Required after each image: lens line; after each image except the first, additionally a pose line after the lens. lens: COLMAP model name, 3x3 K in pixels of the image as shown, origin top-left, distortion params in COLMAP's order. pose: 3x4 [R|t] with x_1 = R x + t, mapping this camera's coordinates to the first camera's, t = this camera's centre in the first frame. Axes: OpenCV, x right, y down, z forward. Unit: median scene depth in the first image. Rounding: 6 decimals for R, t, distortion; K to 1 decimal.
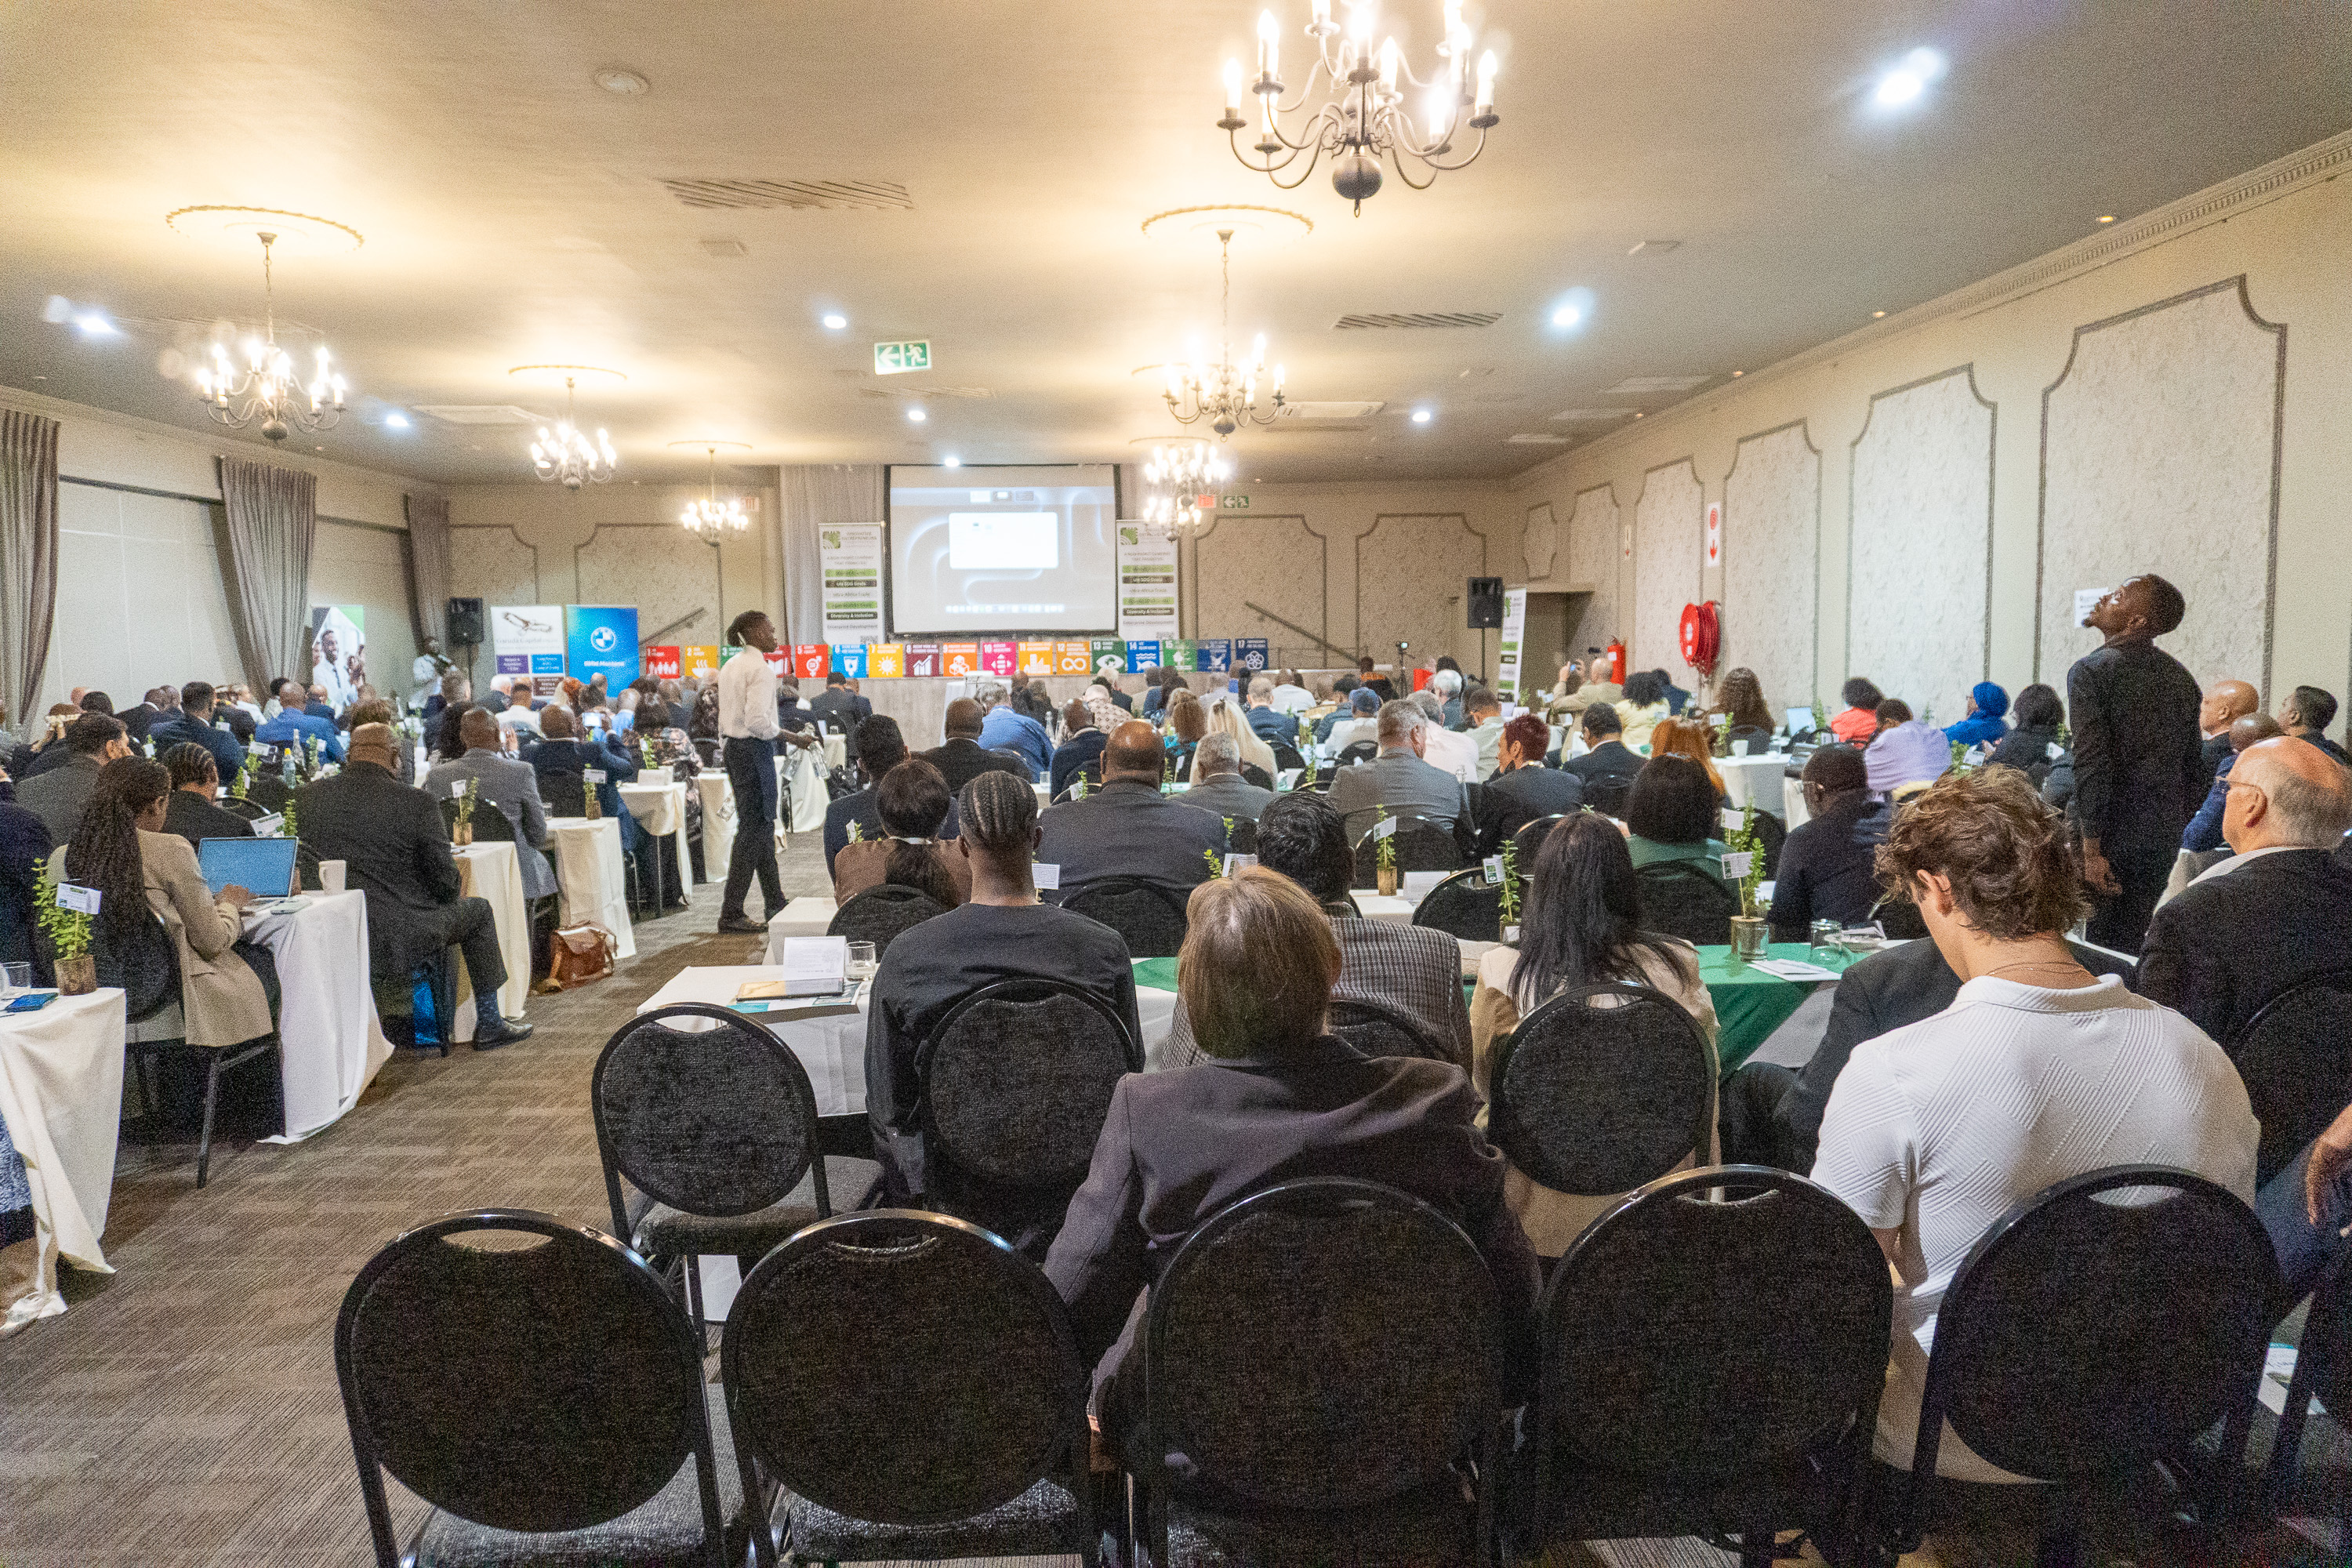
lens RADIAL K [[1631.8, 0, 1183.7], [0, 1631.8, 773.2], [0, 0, 1]] dist [-0.001940, -0.000079]
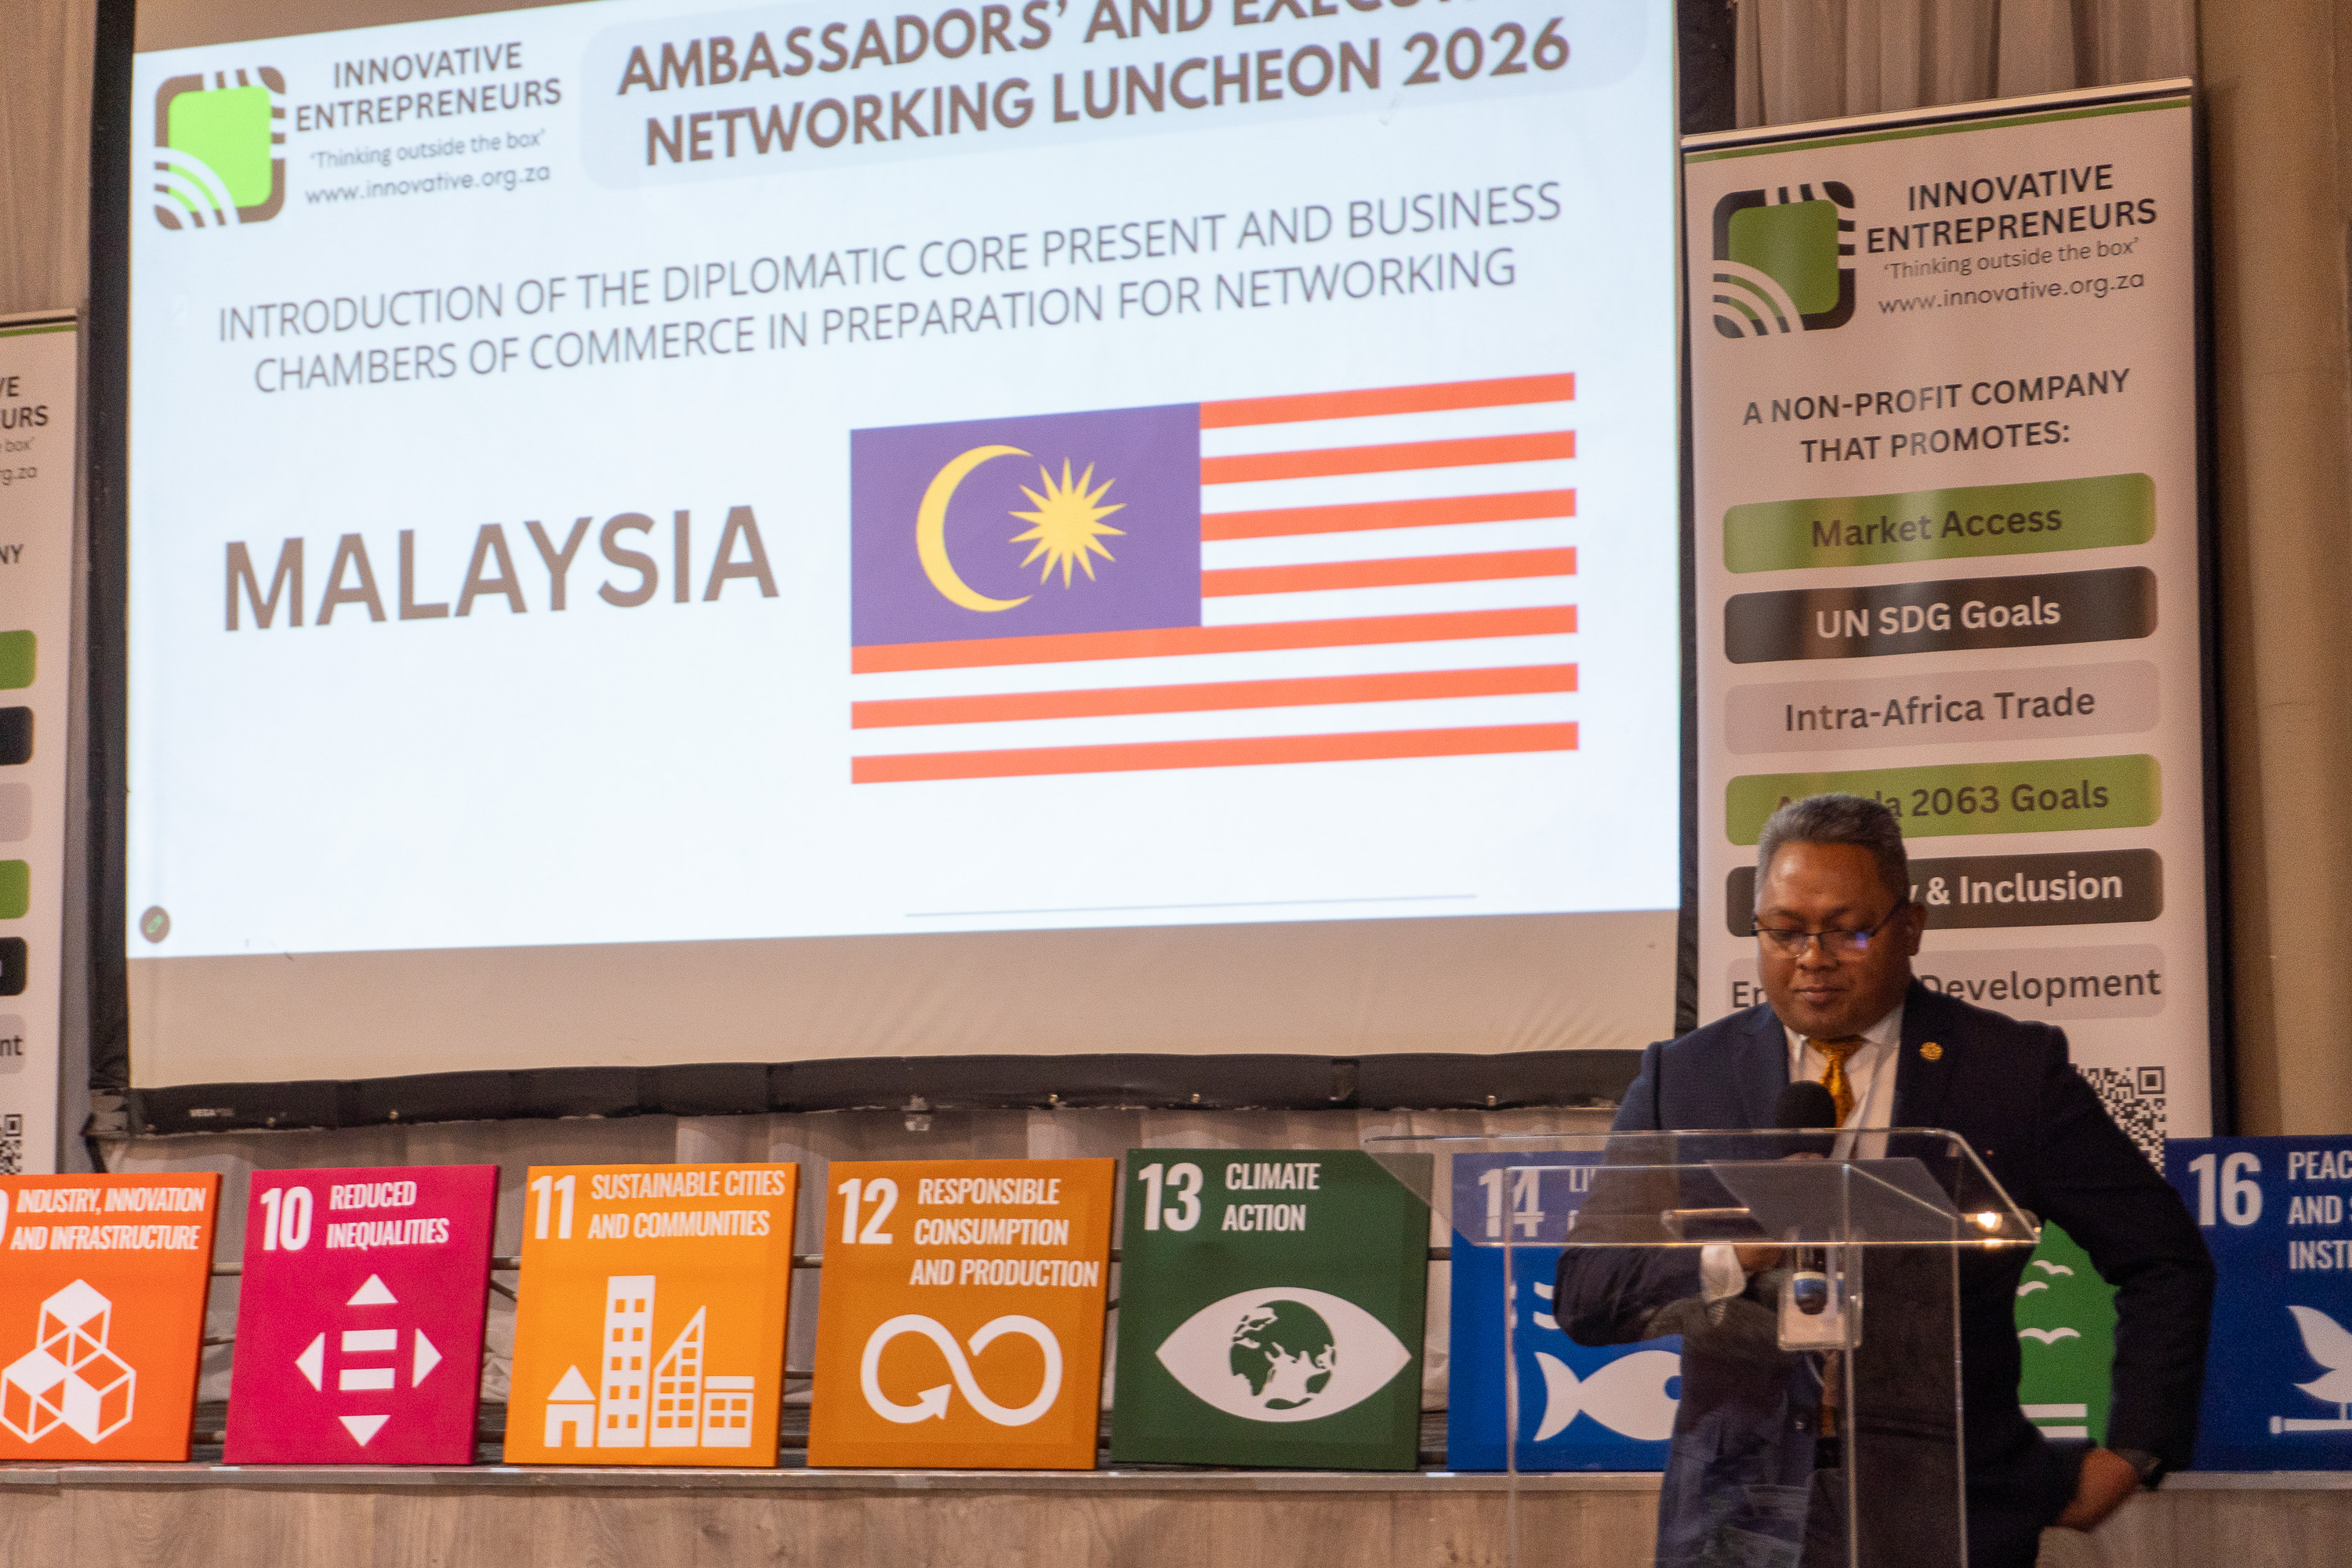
lens RADIAL K [[4961.3, 0, 1162.2], [0, 4961.3, 789.0], [0, 0, 1]] dist [0.057680, 0.000000]
pose [[0.890853, -0.034517, -0.452979, 0.088317], [-0.034105, 0.989214, -0.142451, -0.055198], [0.453010, 0.142352, 0.880067, 0.672996]]
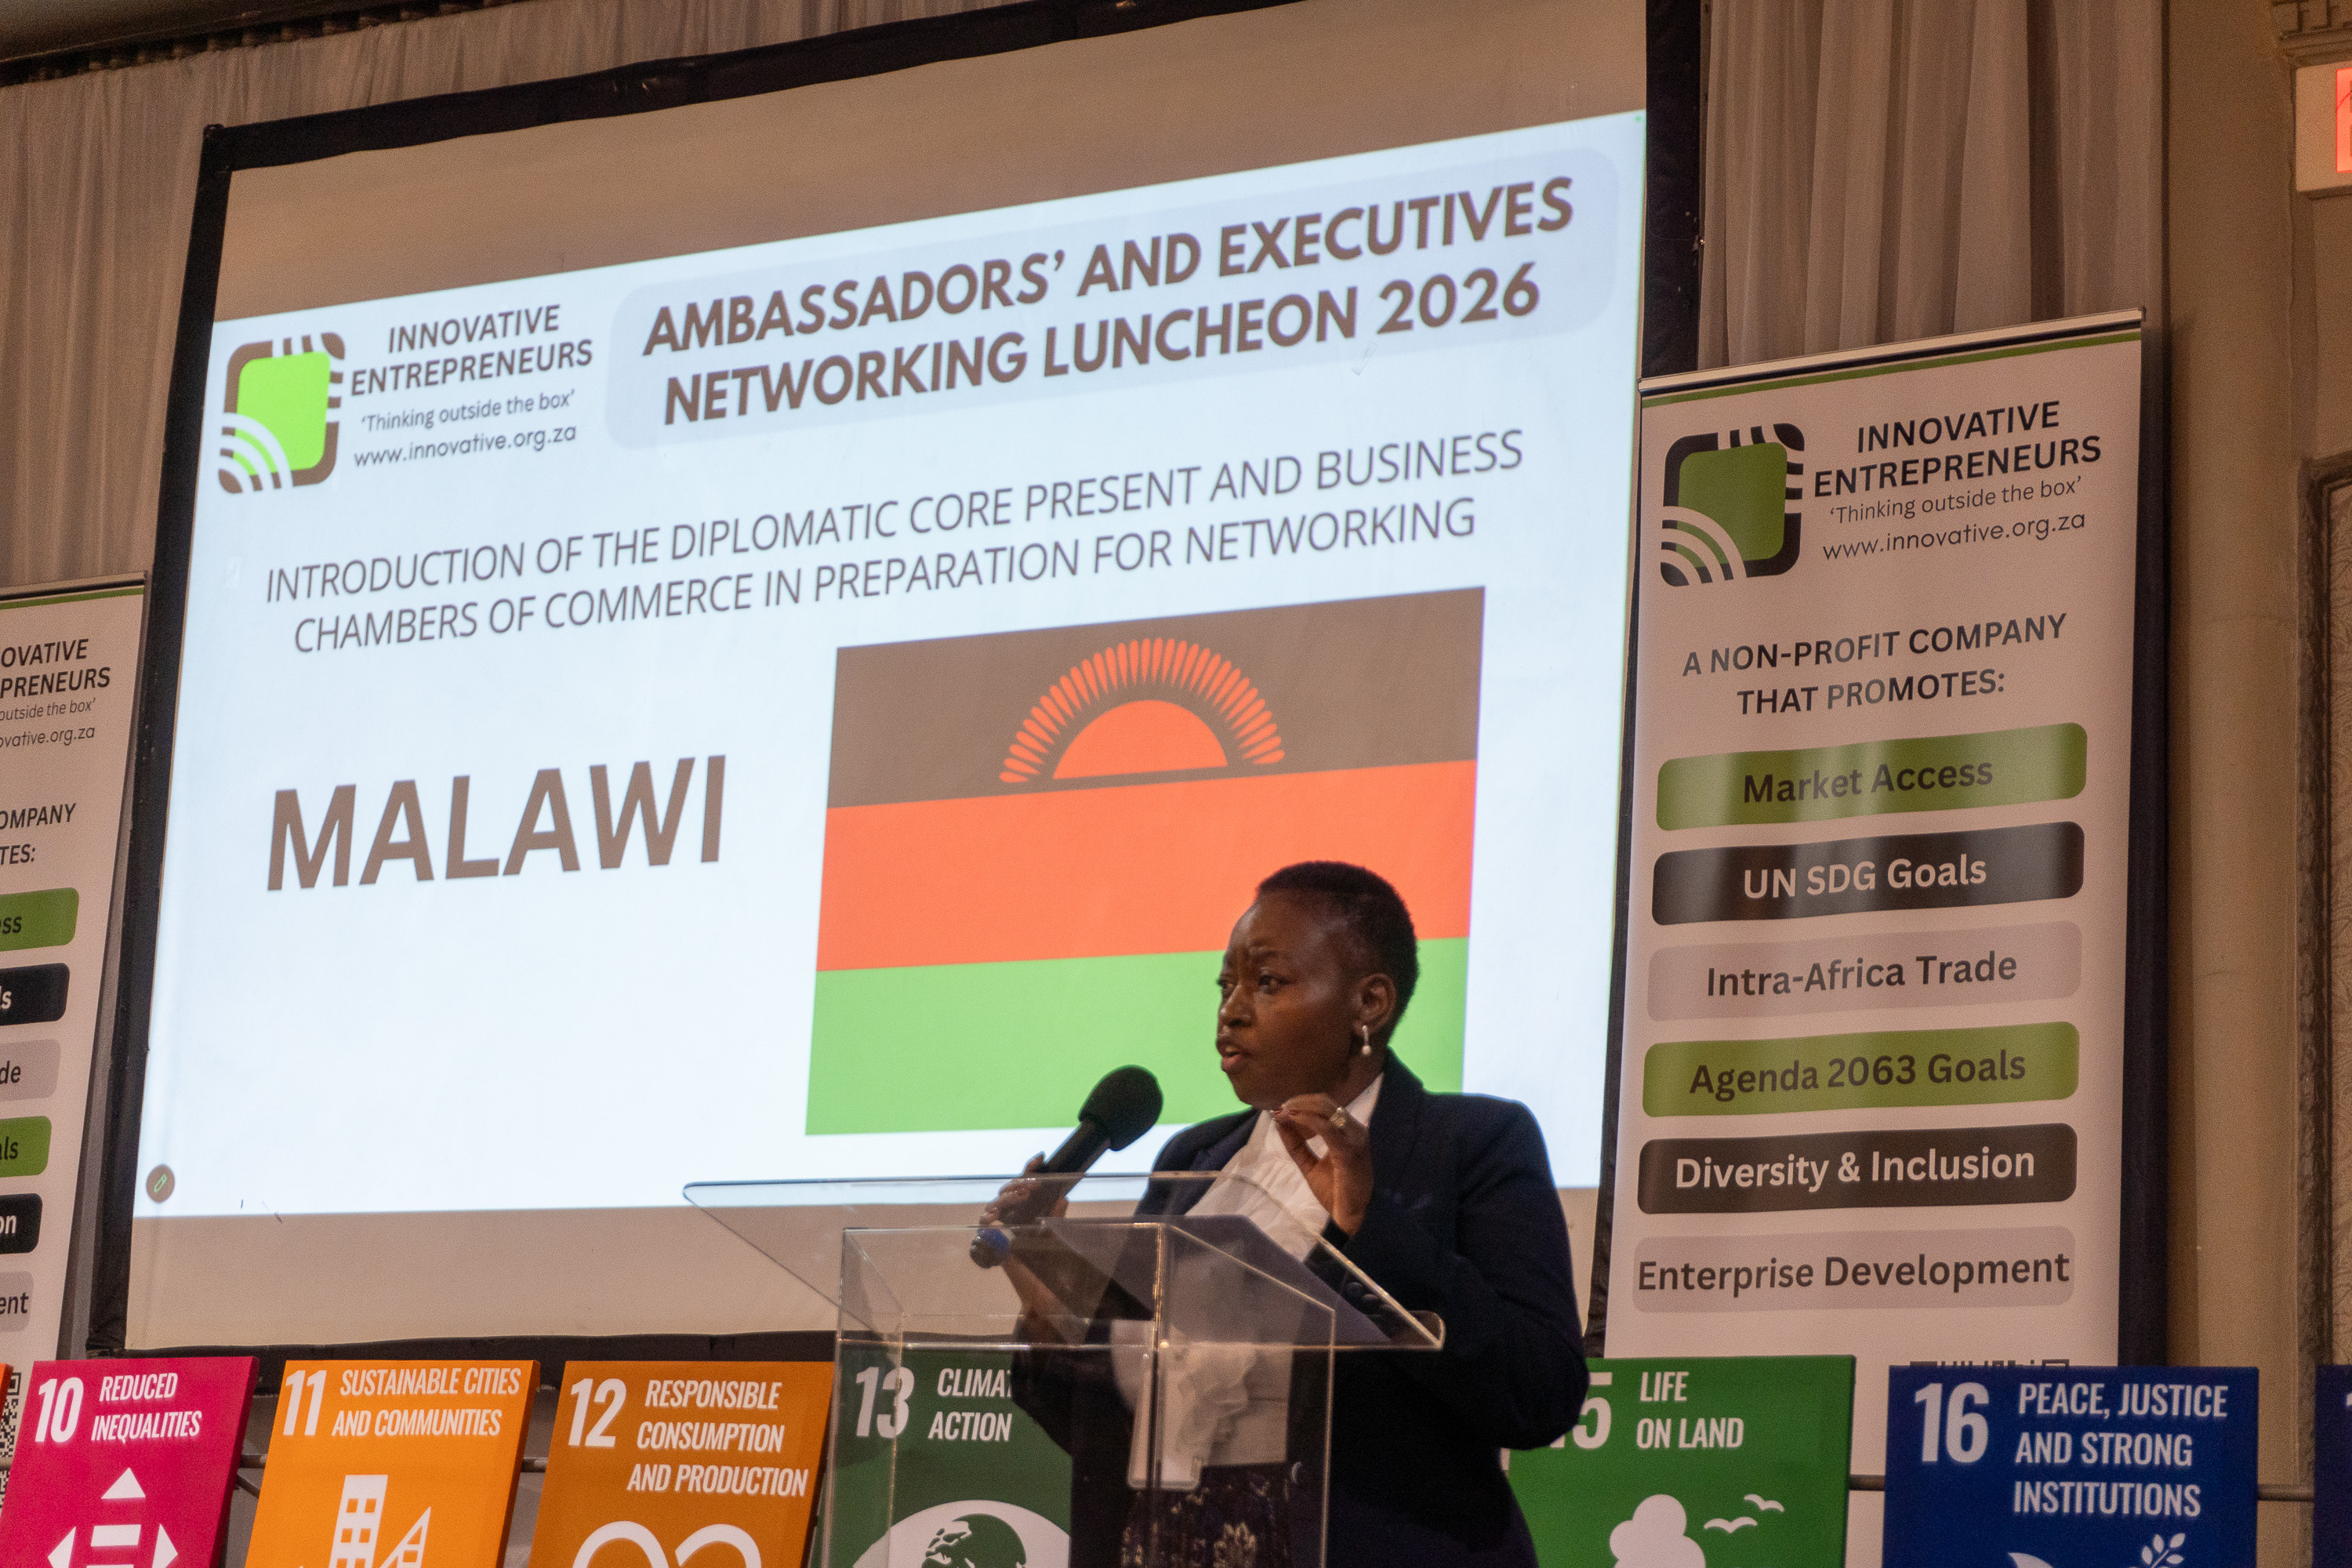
lens RADIAL K [[4961.3, 0, 1172.3], [0, 4961.3, 805.7], [0, 0, 1]] dist [0.057680, 0.000000]
pose [[0.815637, -0.059598, -0.575486, 0.130561], [-0.101289, 0.964609, -0.243453, -0.038990], [0.569629, 0.256860, 0.780734, 0.721710]]
